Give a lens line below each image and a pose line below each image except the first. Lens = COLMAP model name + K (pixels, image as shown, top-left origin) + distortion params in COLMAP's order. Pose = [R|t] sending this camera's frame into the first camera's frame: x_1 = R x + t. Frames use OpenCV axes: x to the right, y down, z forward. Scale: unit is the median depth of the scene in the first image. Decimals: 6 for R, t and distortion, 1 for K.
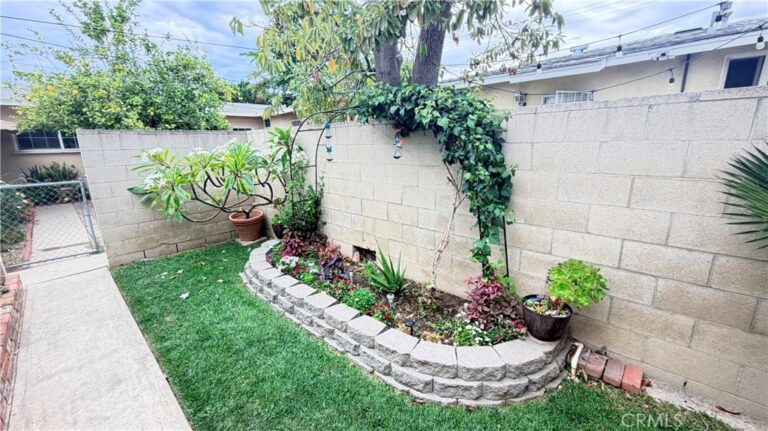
lens RADIAL K [[309.2, 0, 386.2], [0, 309.2, 214.7], [0, 0, 1]] dist [0.002675, -0.001084]
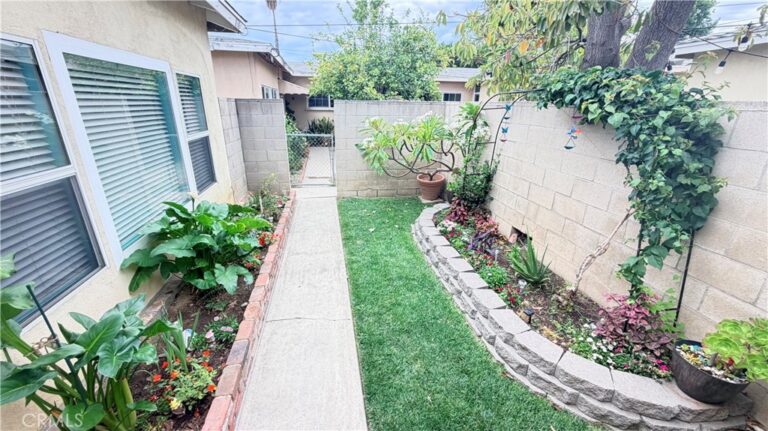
lens RADIAL K [[309.2, 0, 382.6], [0, 309.2, 216.1], [0, 0, 1]] dist [0.002675, -0.001084]
pose [[0.798573, 0.240581, -0.551726, 0.147351], [-0.176202, 0.969929, 0.167903, -0.040432], [0.575529, -0.036868, 0.816950, -0.098181]]
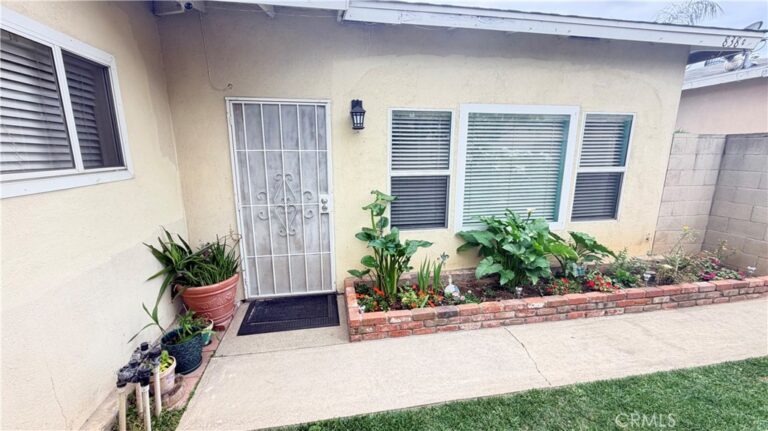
lens RADIAL K [[309.2, 0, 382.1], [0, 309.2, 215.2], [0, 0, 1]] dist [0.002675, -0.001084]
pose [[-0.603568, 0.189294, -0.774515, 0.390303], [-0.172976, 0.917184, 0.358961, -0.148220], [0.778322, 0.350629, -0.520839, 0.535813]]
